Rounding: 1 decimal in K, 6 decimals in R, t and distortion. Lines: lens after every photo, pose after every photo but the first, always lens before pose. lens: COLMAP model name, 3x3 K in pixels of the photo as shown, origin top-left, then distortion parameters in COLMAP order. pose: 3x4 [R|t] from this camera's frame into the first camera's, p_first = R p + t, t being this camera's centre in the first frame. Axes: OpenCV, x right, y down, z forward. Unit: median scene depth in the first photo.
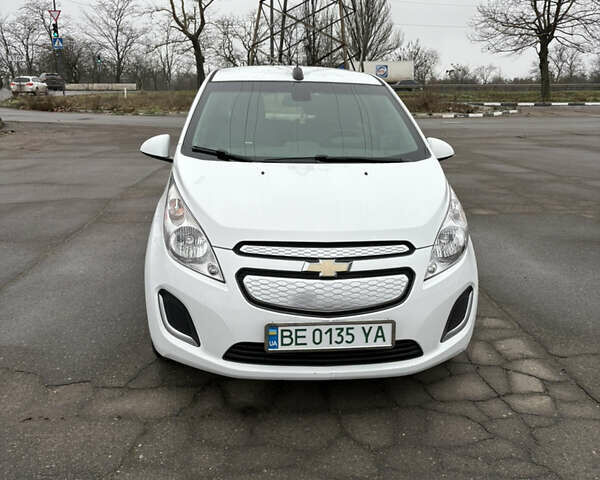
lens RADIAL K [[606.1, 0, 297.2], [0, 606.1, 240.0], [0, 0, 1]] dist [0.011079, 0.000000]
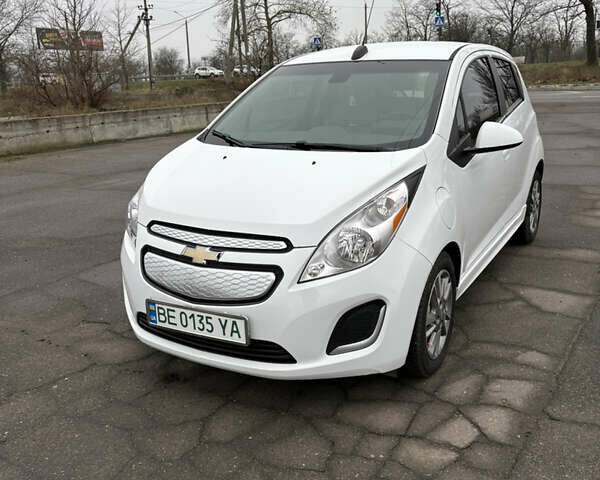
lens RADIAL K [[606.1, 0, 296.5], [0, 606.1, 239.9], [0, 0, 1]] dist [0.011079, 0.000000]
pose [[0.809093, 0.113155, -0.576684, 0.740507], [-0.090469, 0.993573, 0.068028, -0.060534], [0.580676, -0.002869, 0.814130, 0.261059]]
